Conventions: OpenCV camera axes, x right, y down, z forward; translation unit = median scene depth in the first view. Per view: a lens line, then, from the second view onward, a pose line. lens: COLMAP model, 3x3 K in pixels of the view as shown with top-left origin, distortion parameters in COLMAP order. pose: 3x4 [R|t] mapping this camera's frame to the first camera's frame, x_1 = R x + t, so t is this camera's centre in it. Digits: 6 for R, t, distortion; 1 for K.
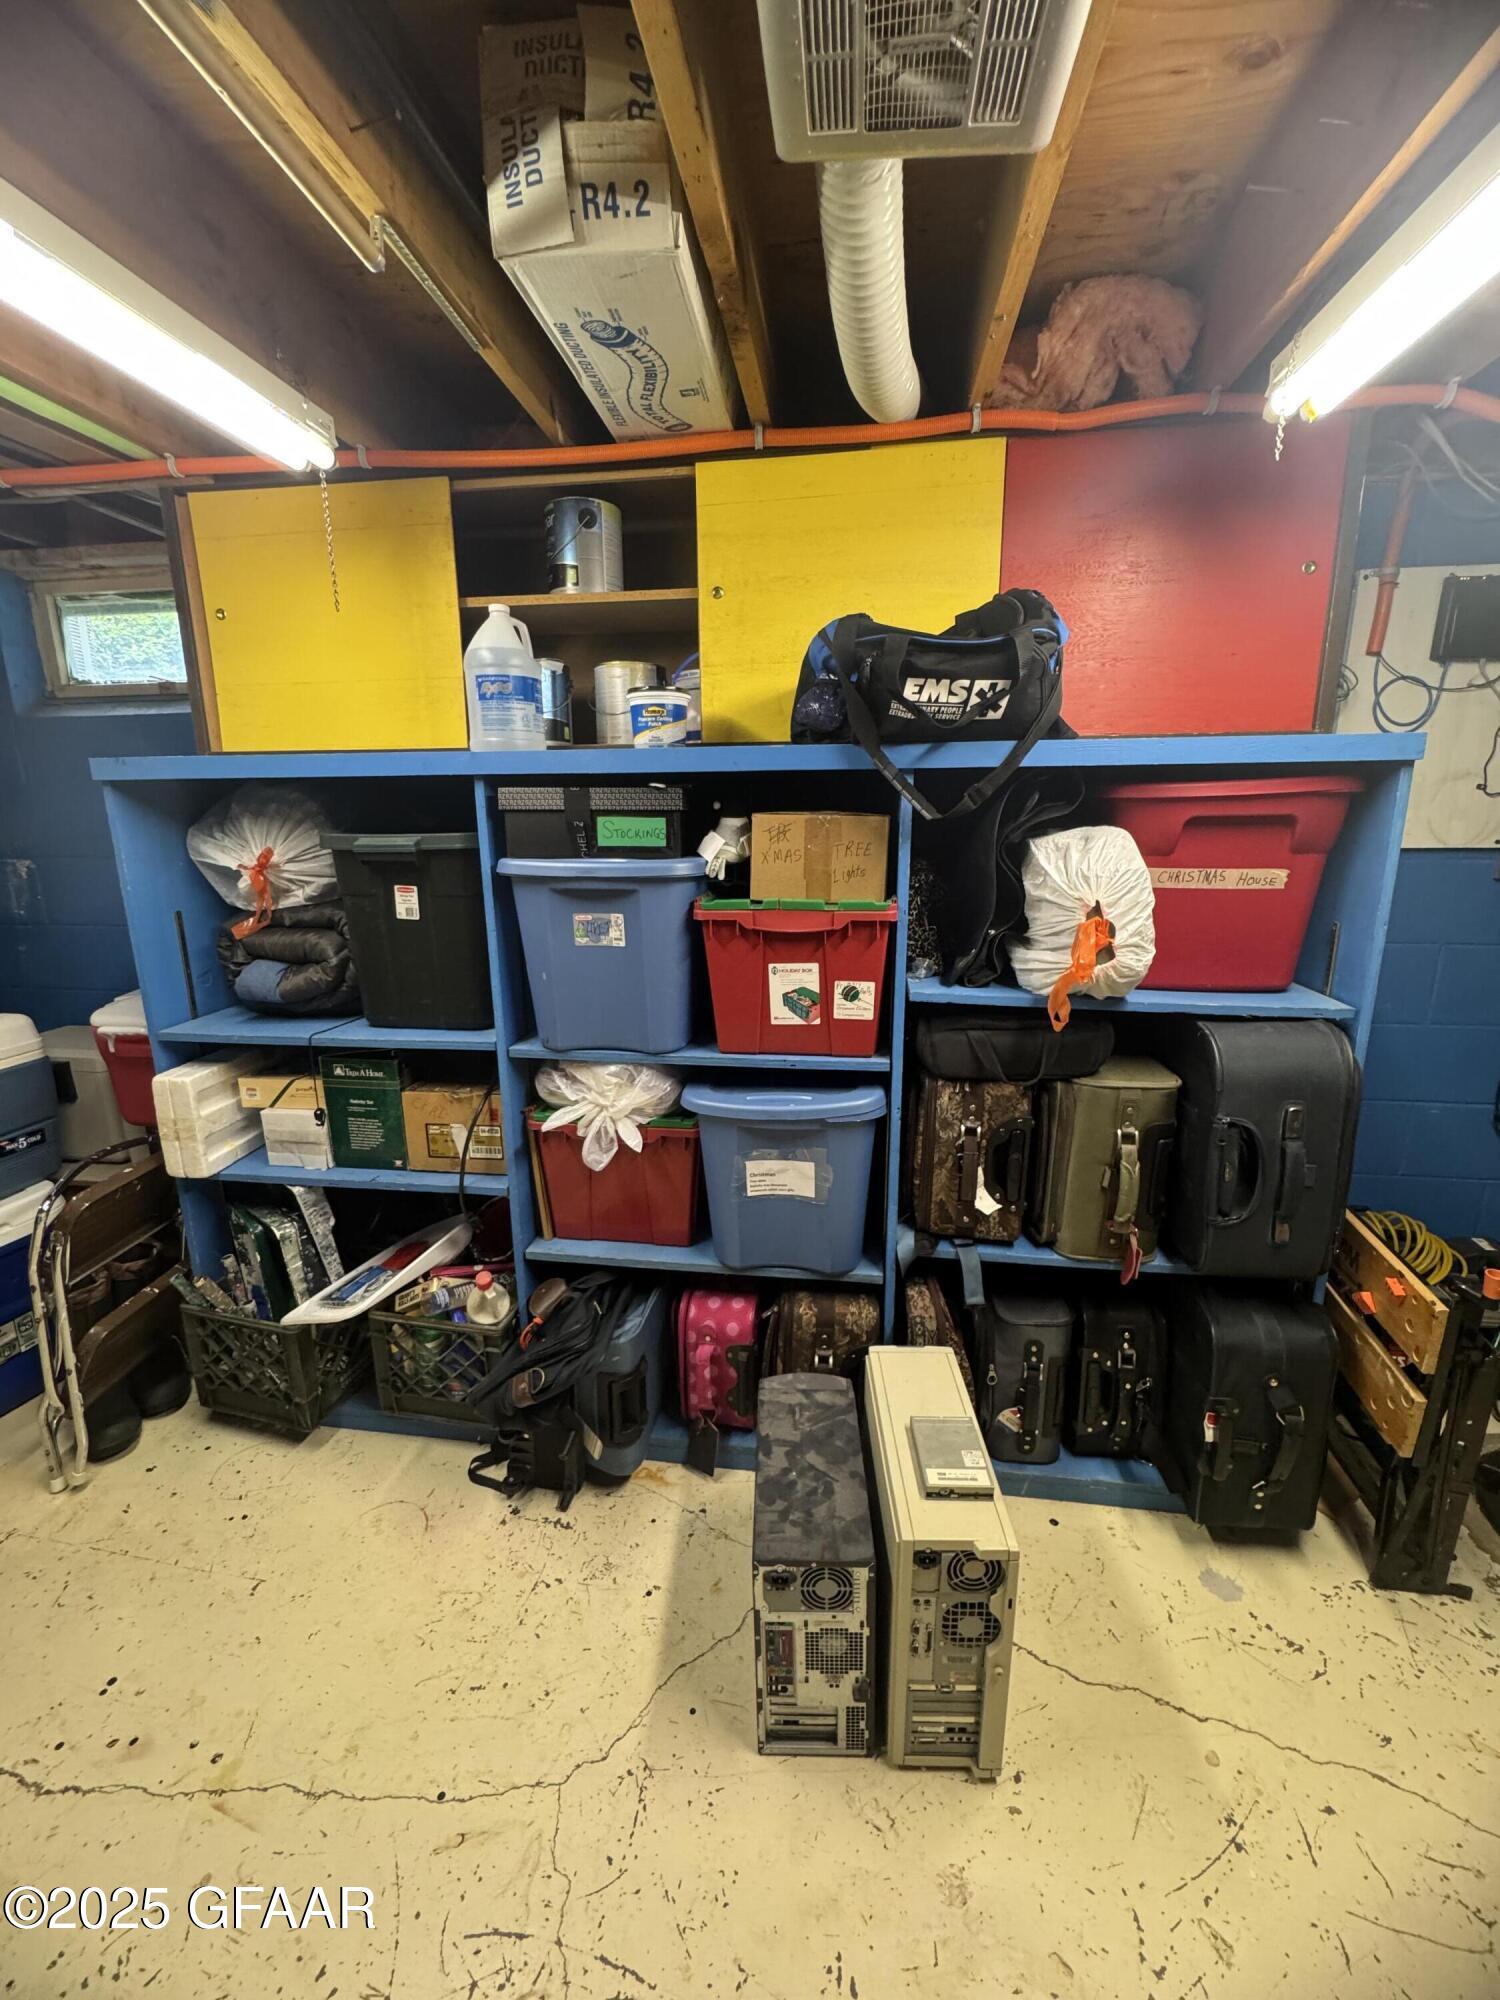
lens RADIAL K [[803.2, 0, 743.0], [0, 803.2, 997.1], [0, 0, 1]] dist [-0.001368, 0.000980]
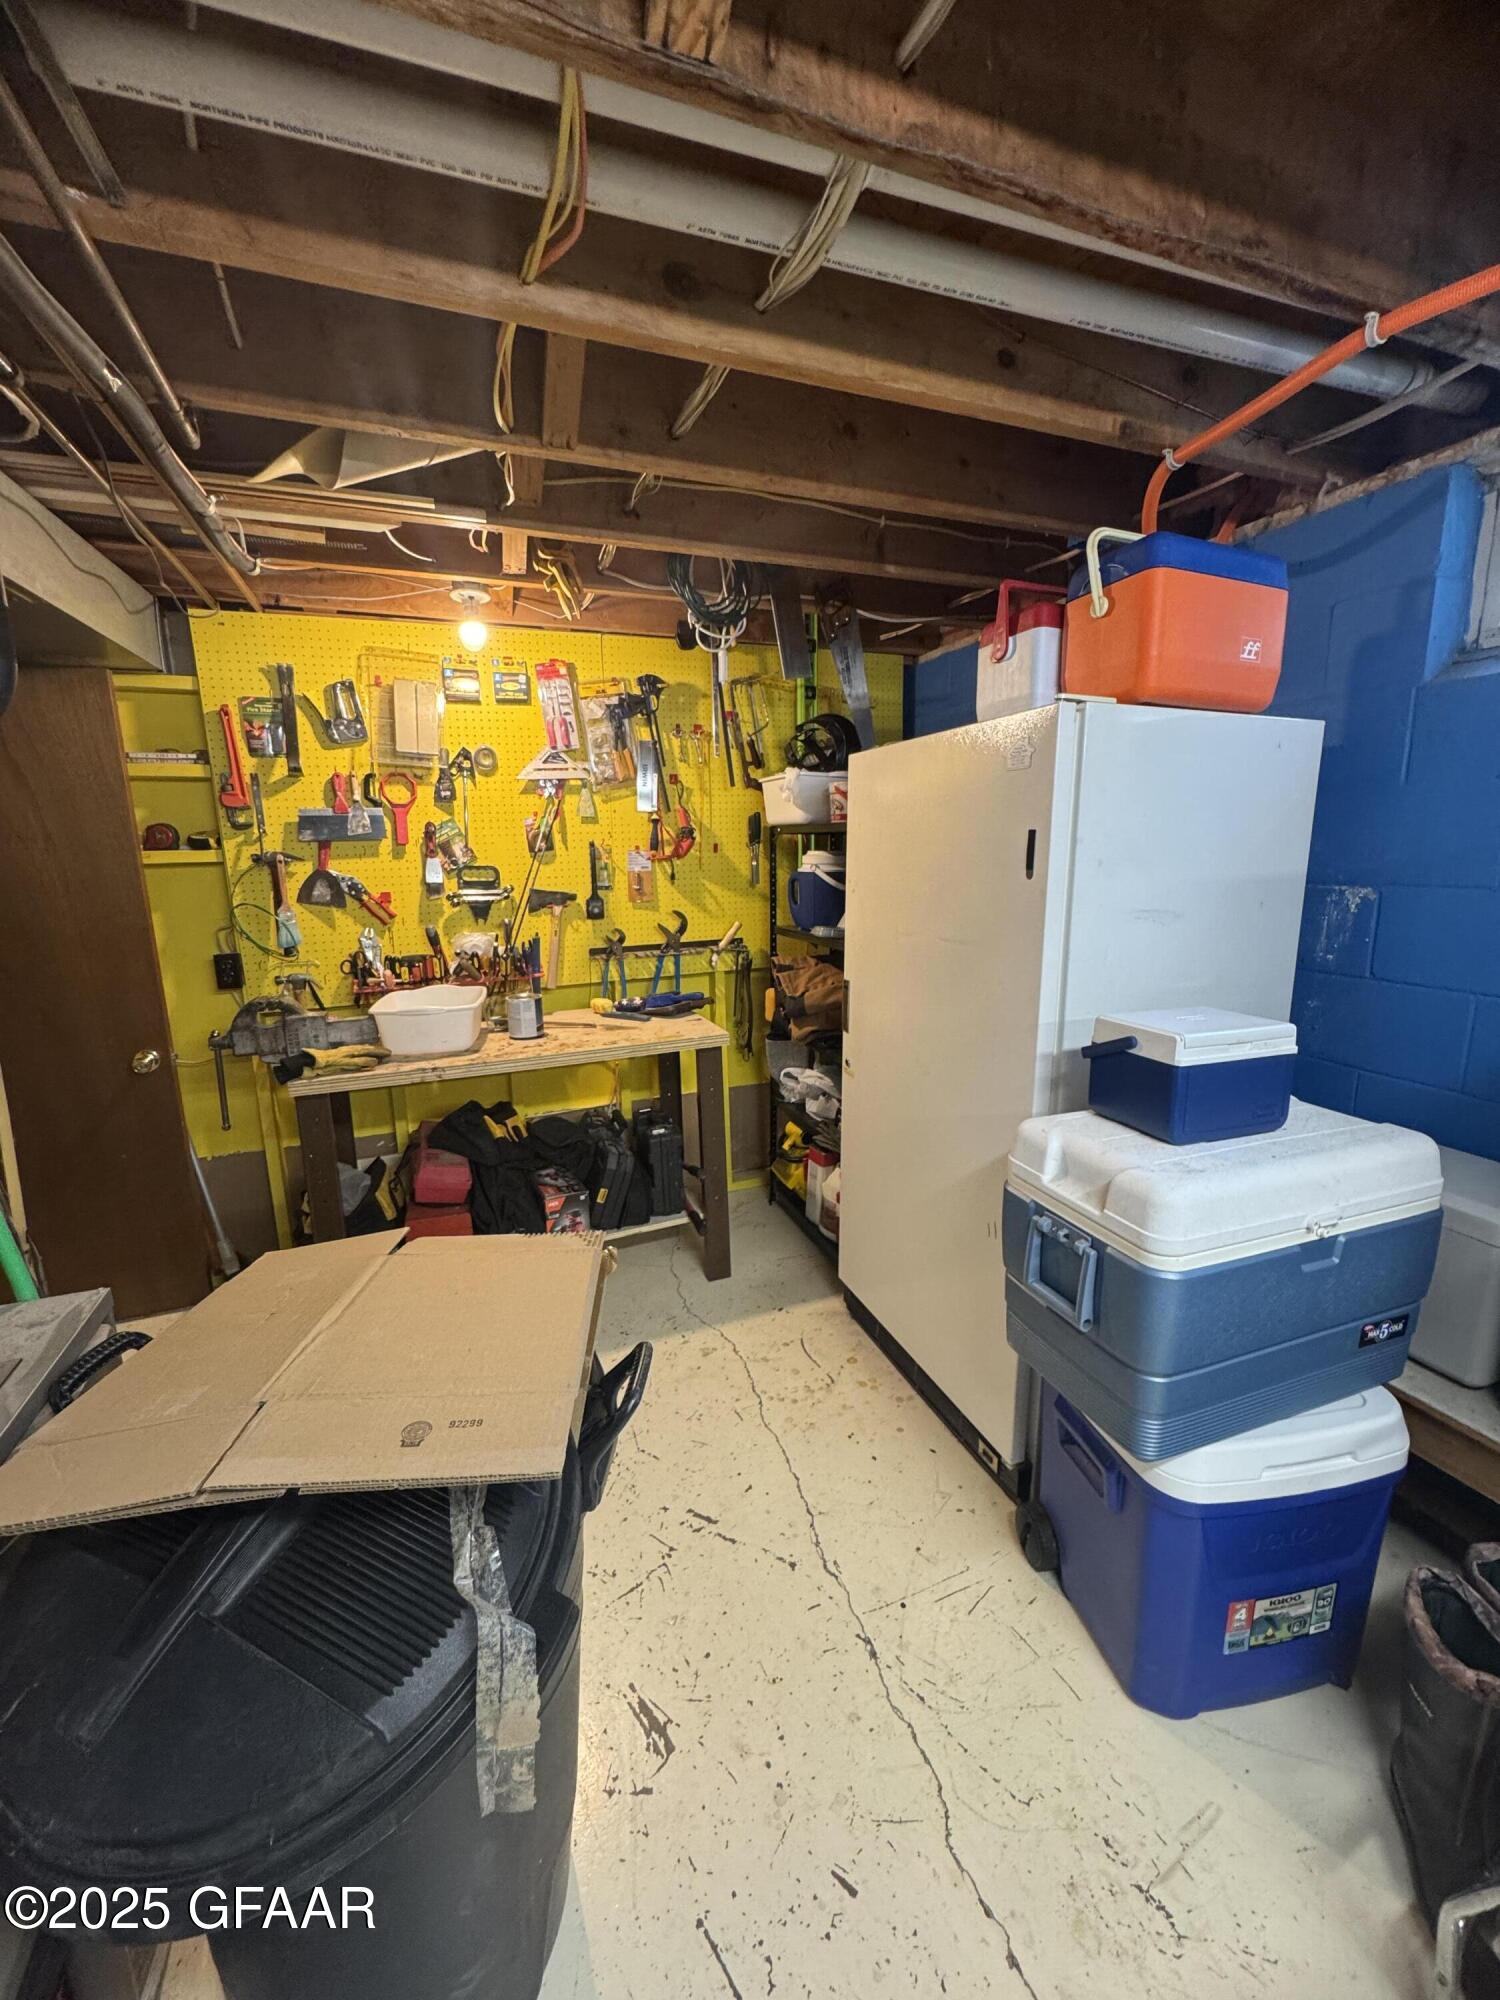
lens RADIAL K [[803.2, 0, 750.7], [0, 803.2, 1007.7], [0, 0, 1]] dist [-0.001368, 0.000980]
pose [[0.483862, 0.175473, -0.857372, -0.696239], [-0.185753, 0.977962, 0.095322, -0.041796], [0.855204, 0.113137, 0.505793, 0.232391]]
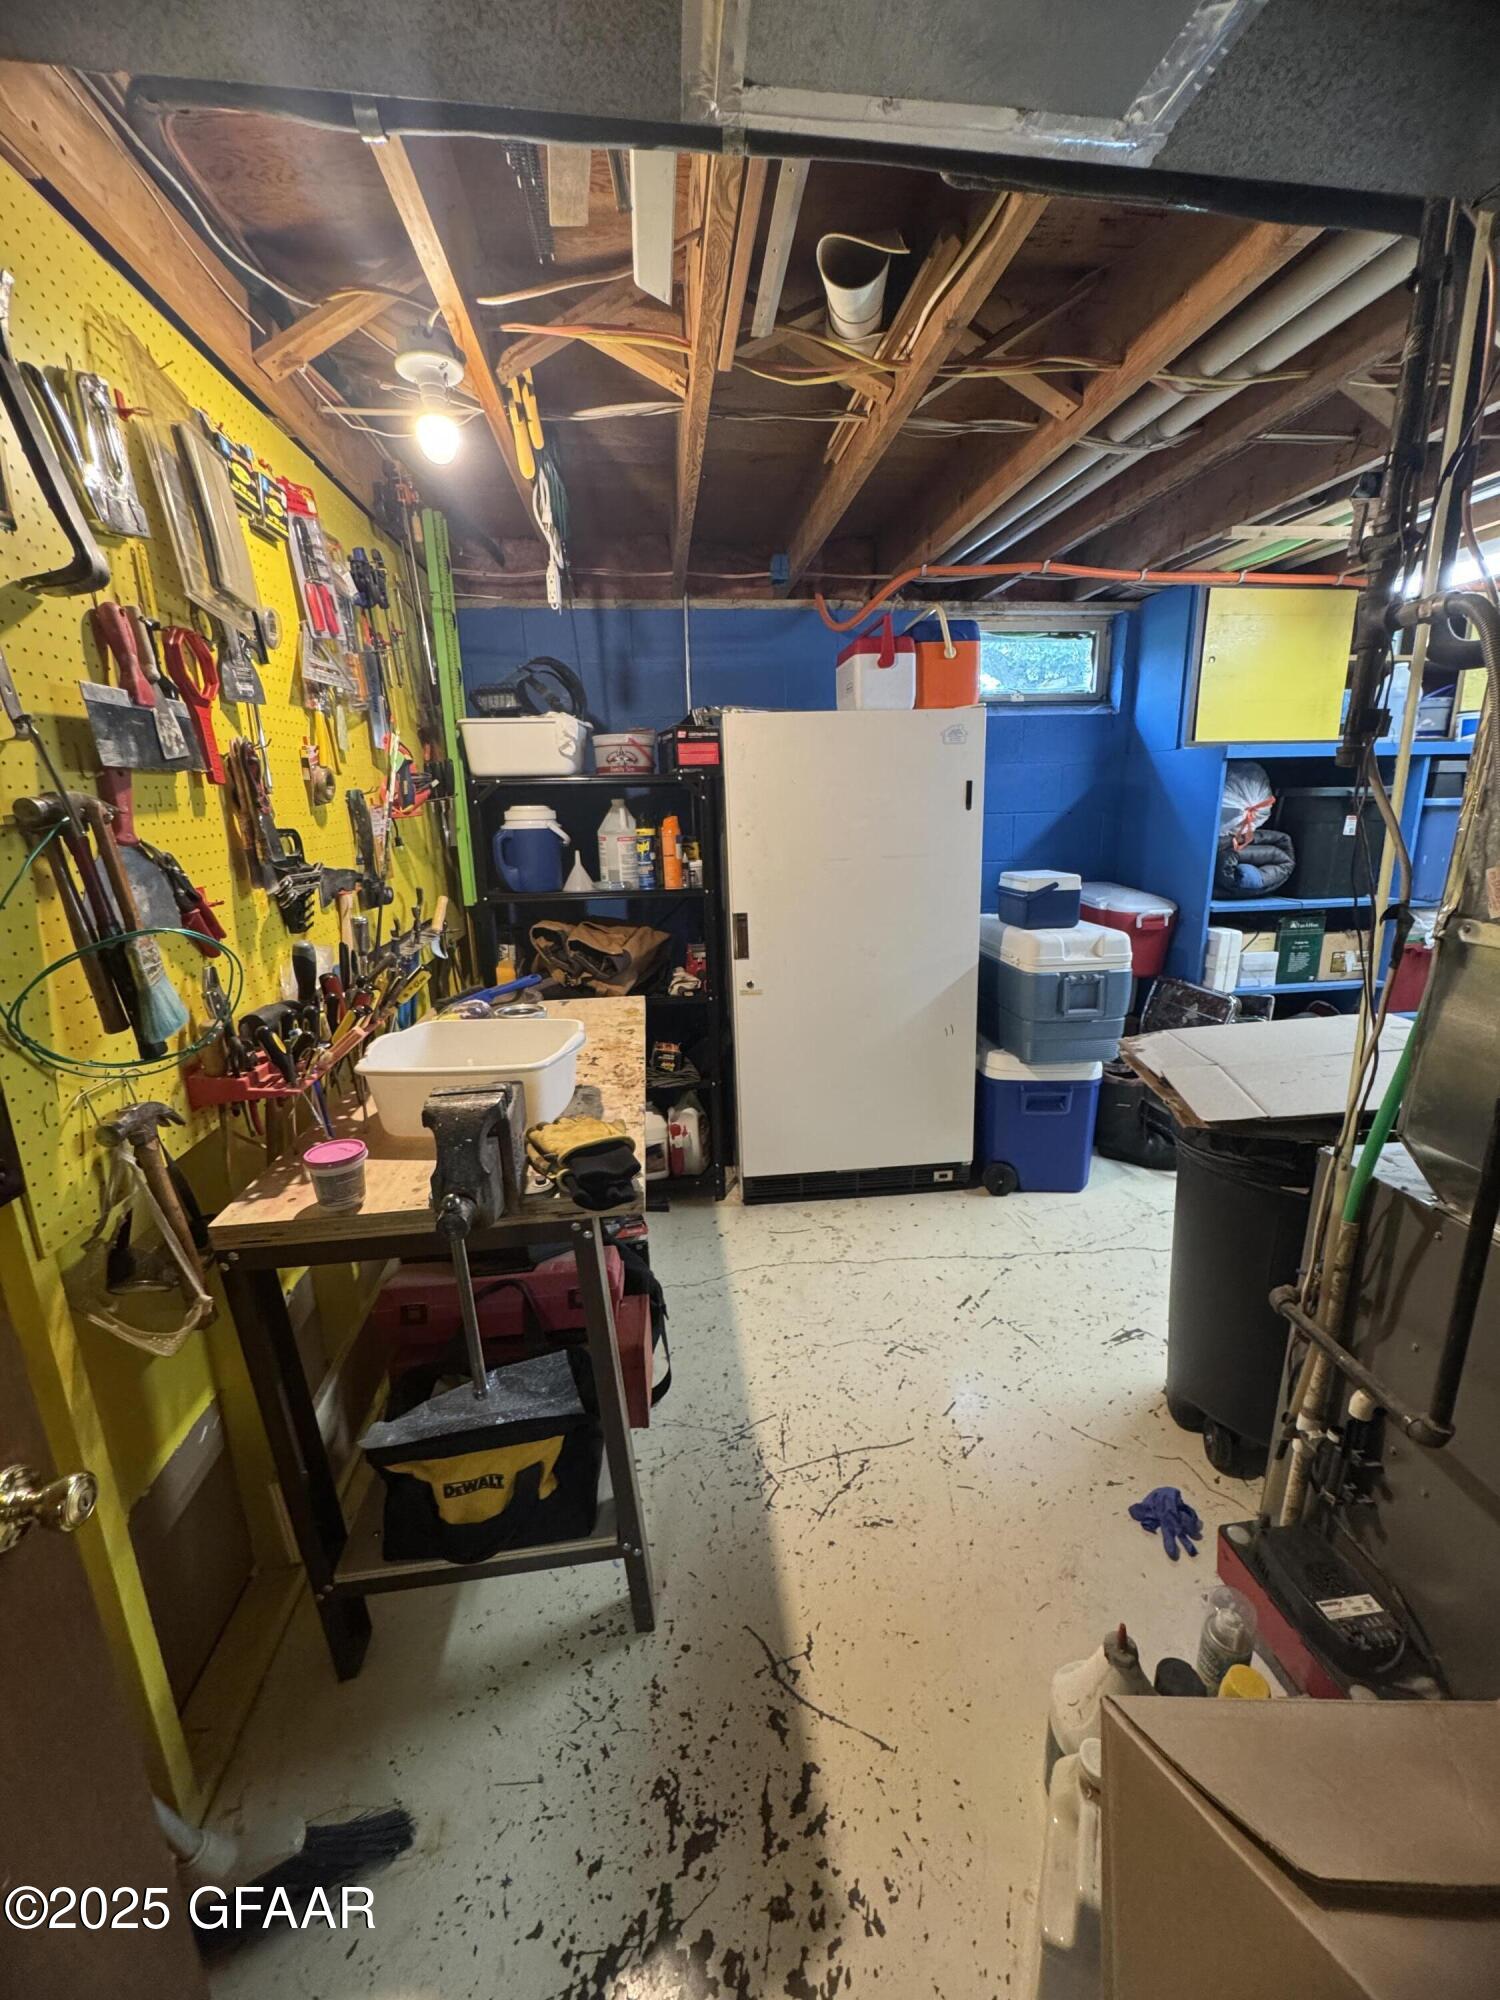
lens RADIAL K [[803.2, 0, 755.6], [0, 803.2, 1004.9], [0, 0, 1]] dist [-0.001368, 0.000980]
pose [[0.967051, -0.075249, 0.243206, -2.027690], [0.070247, 0.997103, 0.029189, 0.128736], [-0.244697, -0.011143, 0.969535, -0.400796]]
